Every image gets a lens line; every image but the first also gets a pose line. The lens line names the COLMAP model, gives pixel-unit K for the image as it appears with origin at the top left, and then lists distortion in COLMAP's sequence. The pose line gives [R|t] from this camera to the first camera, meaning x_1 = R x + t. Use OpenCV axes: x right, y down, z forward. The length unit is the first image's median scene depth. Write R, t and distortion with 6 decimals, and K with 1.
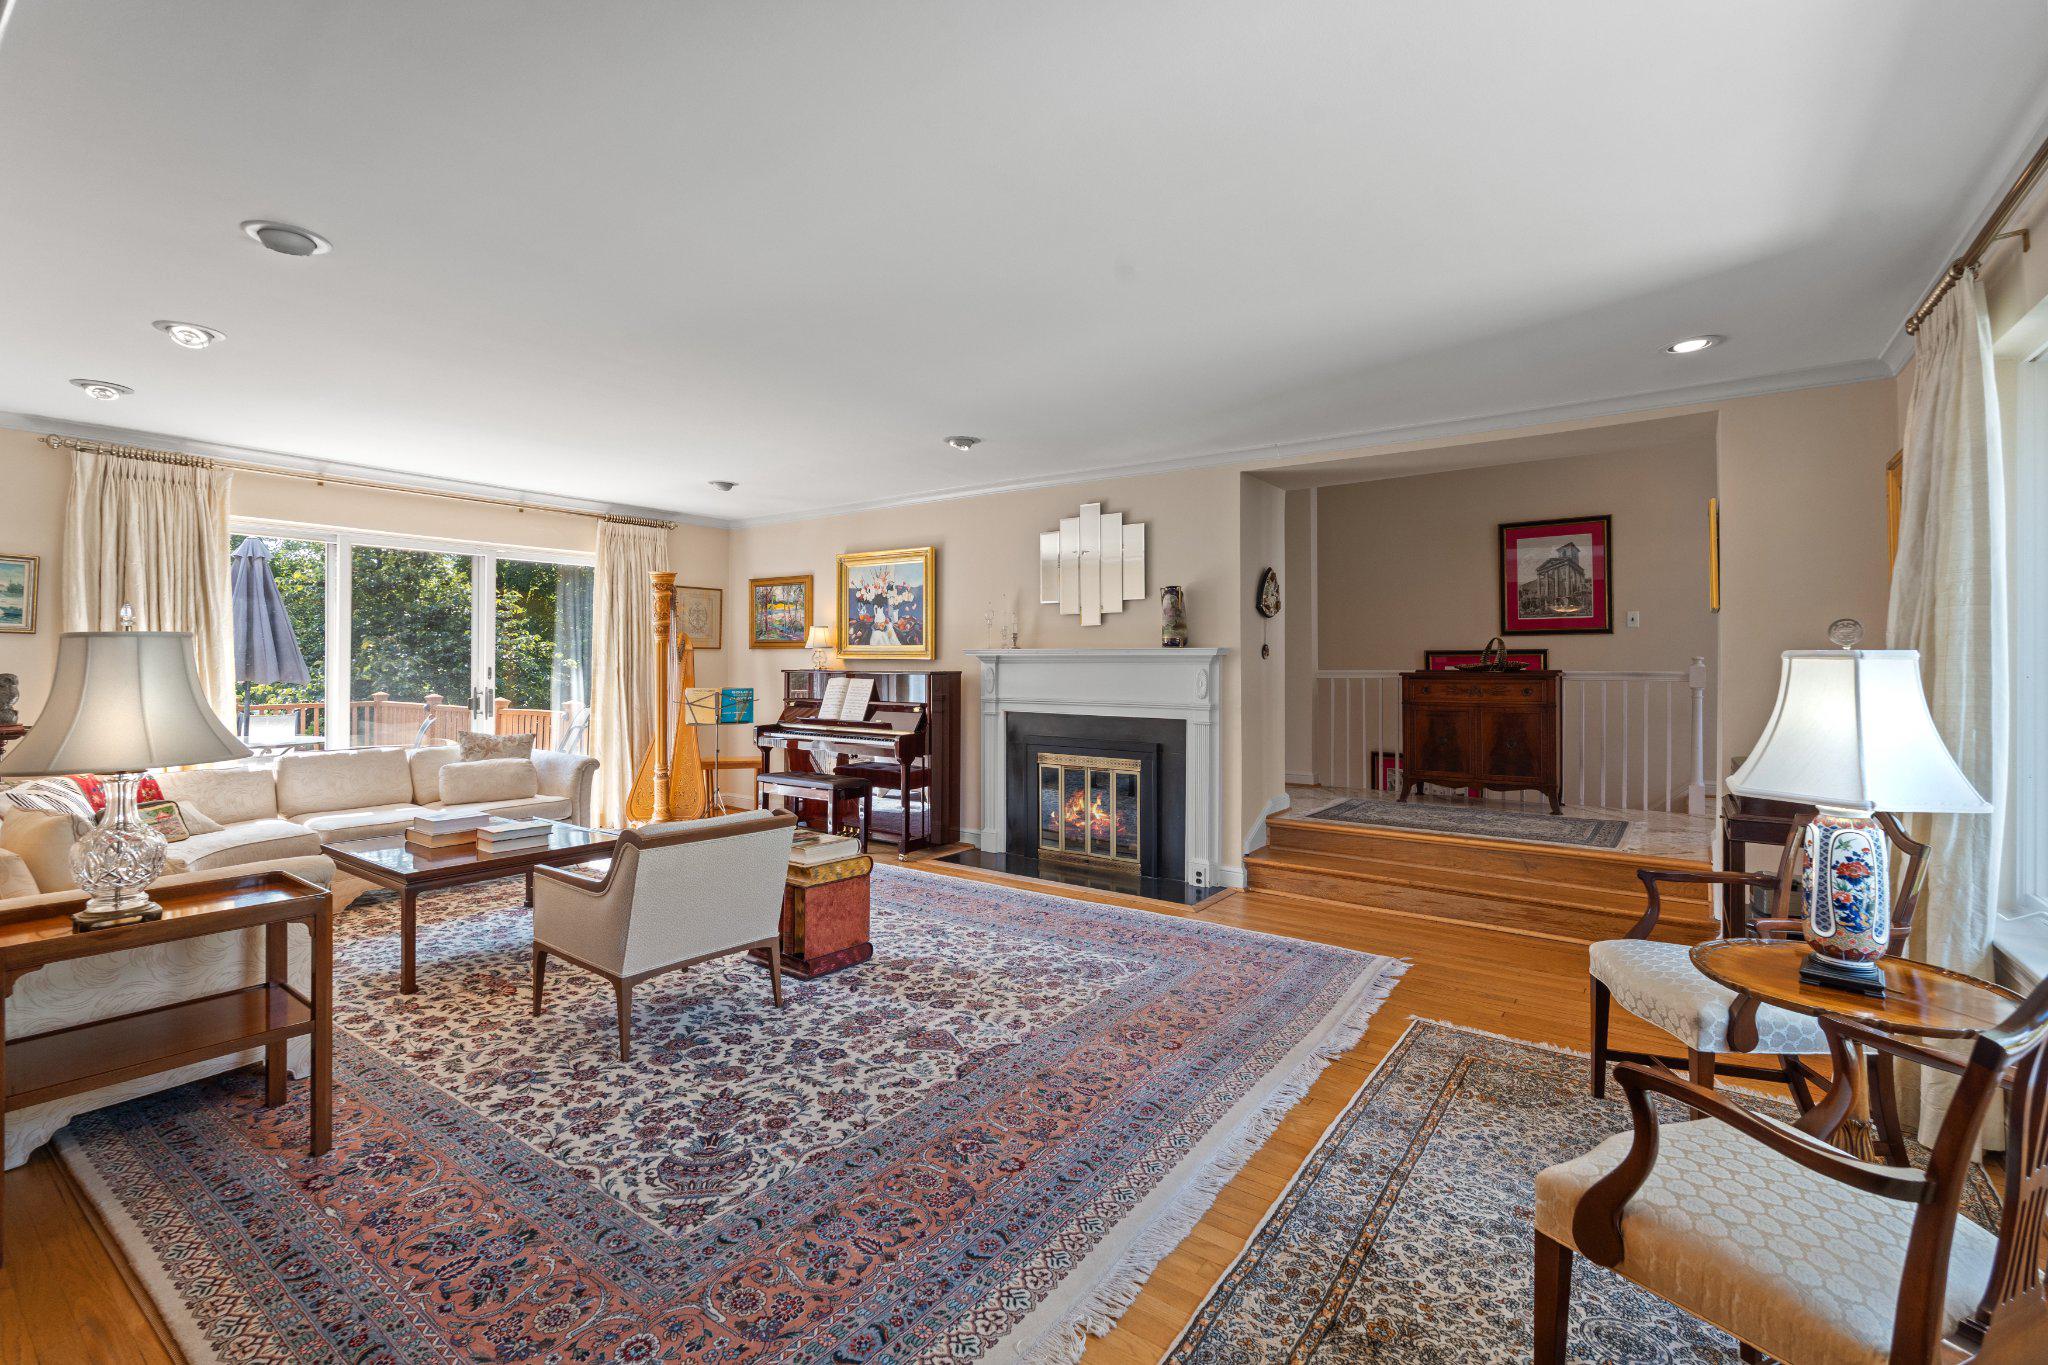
lens RADIAL K [[908.3, 0, 1022.8], [0, 908.3, 653.4], [0, 0, 1]] dist [-0.007843, 0.000995]
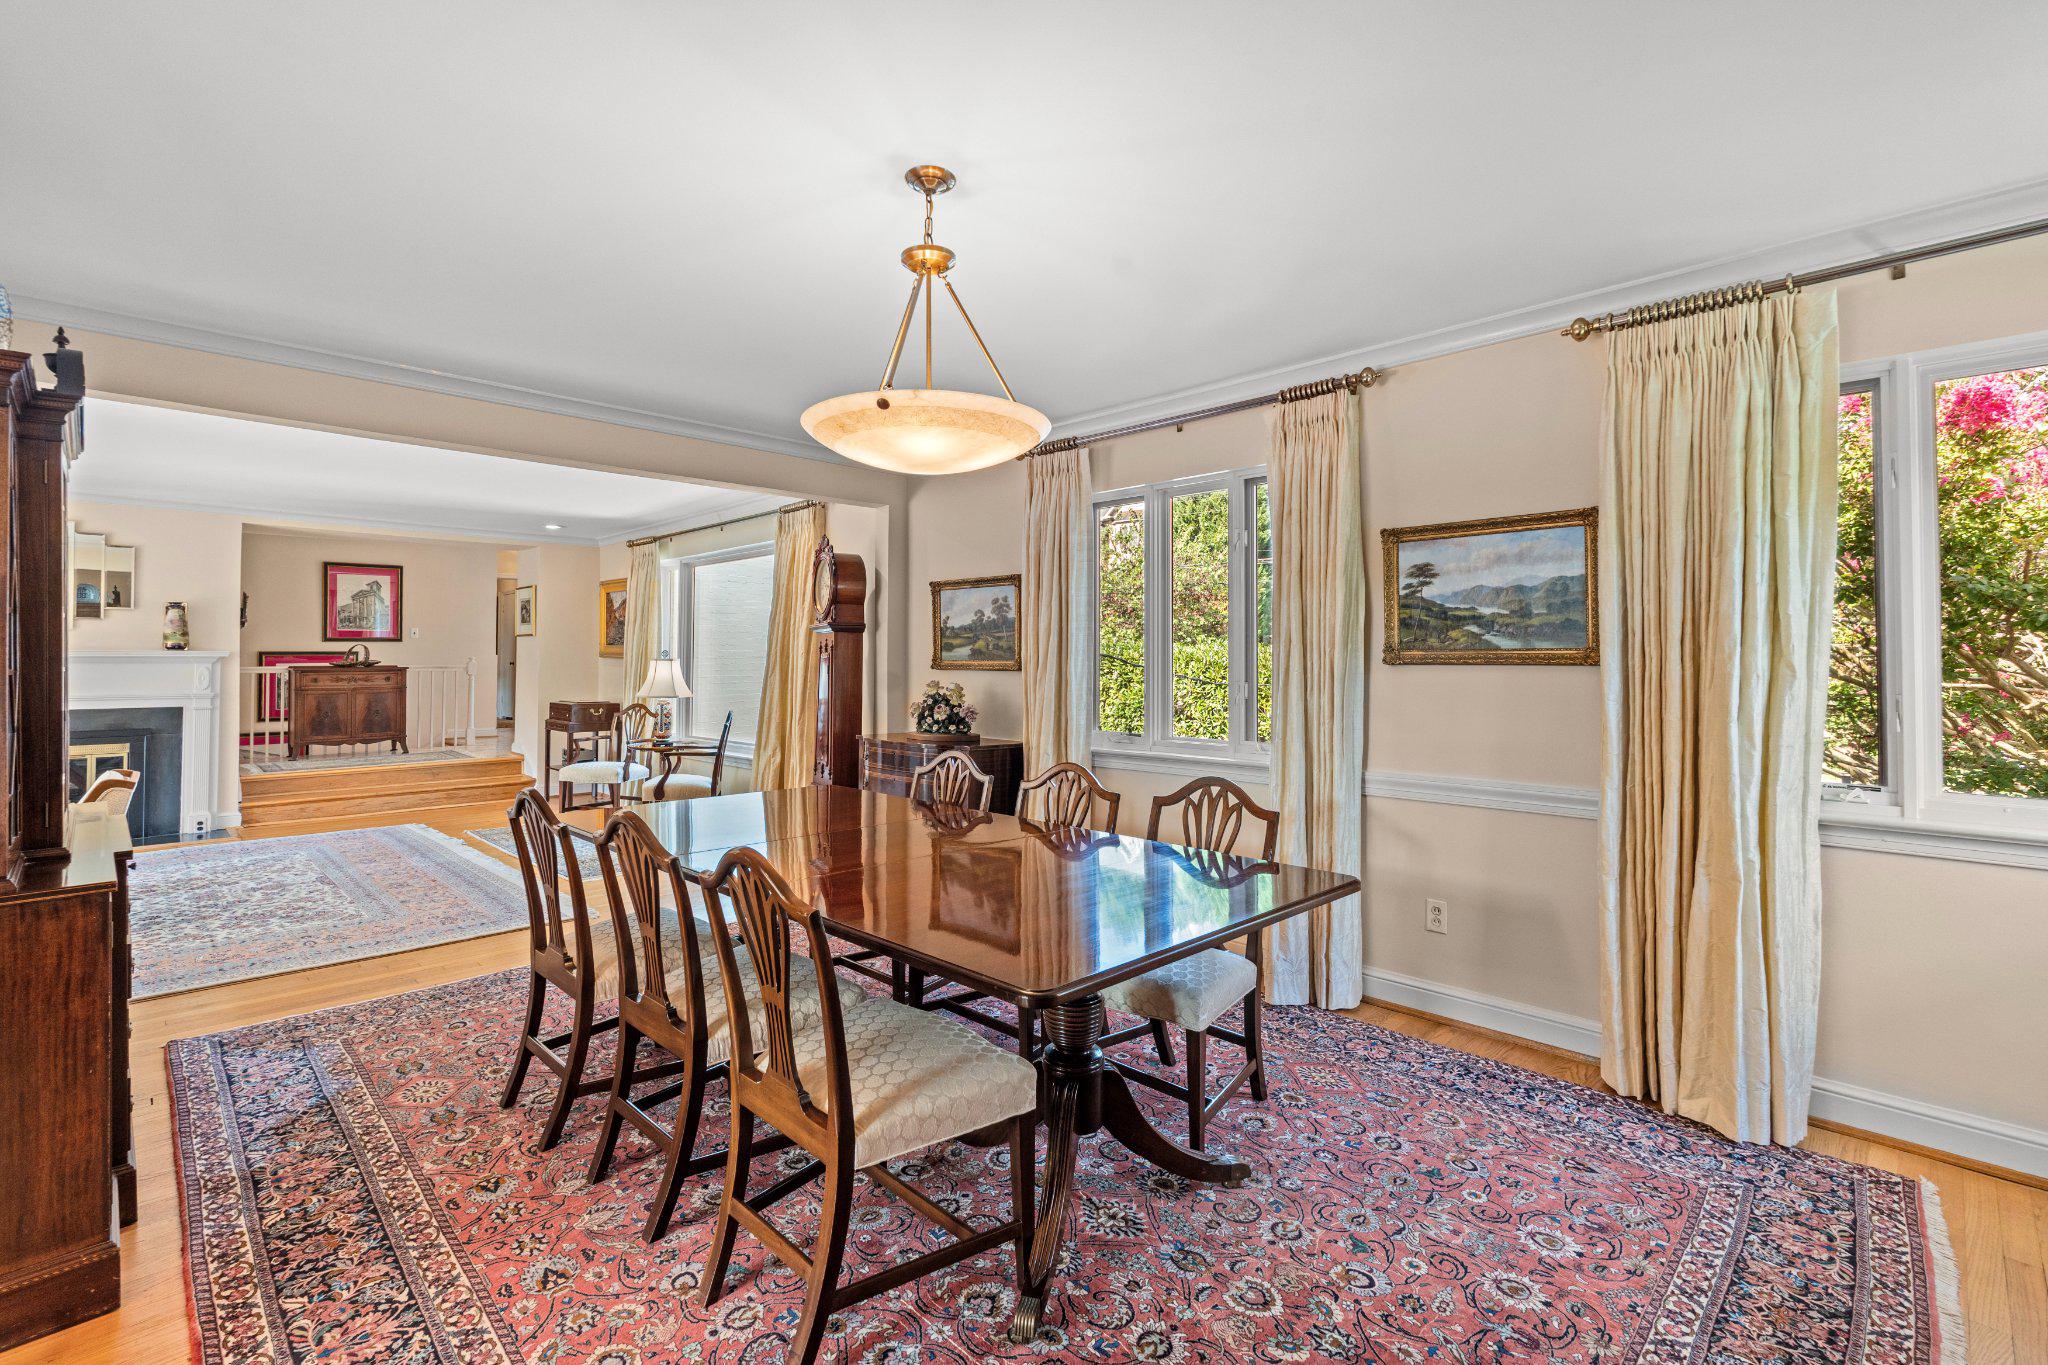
lens RADIAL K [[891.8, 0, 994.4], [0, 891.8, 661.7], [0, 0, 1]] dist [0.000575, 0.000303]
pose [[0.163587, -0.005569, 0.986513, -0.881856], [-0.006495, 0.999956, 0.006722, -0.005663], [-0.986508, -0.007507, 0.163544, -0.331281]]
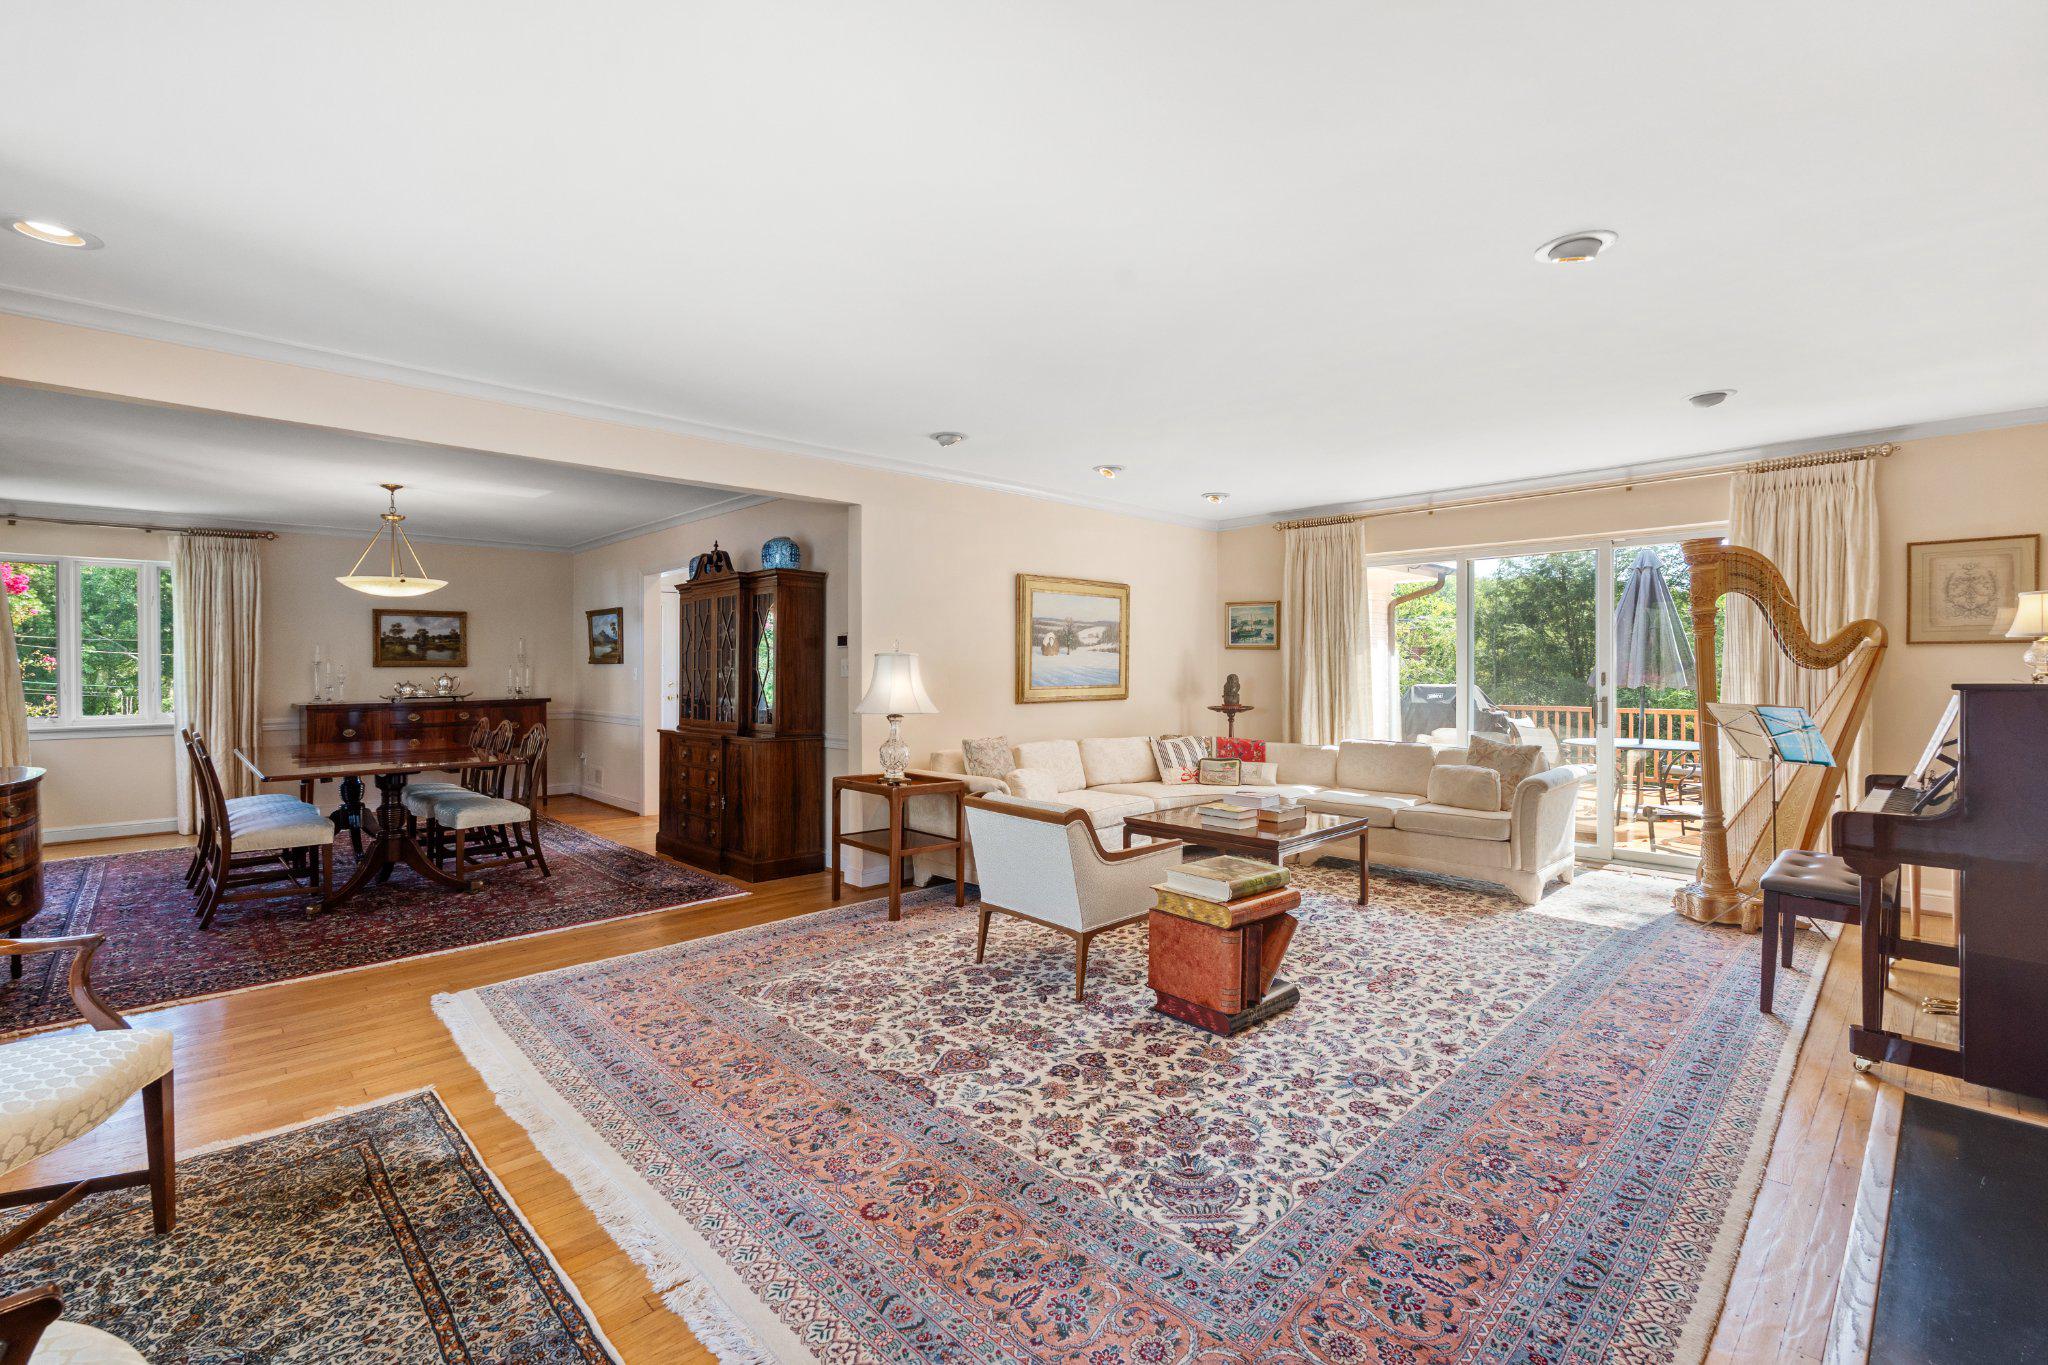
lens RADIAL K [[906.4, 0, 1016.4], [0, 906.4, 668.5], [0, 0, 1]] dist [-0.003335, -0.000689]
pose [[-0.179107, -0.001134, -0.983829, 0.481275], [0.009900, 0.999947, -0.002955, 0.010301], [0.983780, -0.010269, -0.179086, 0.716507]]
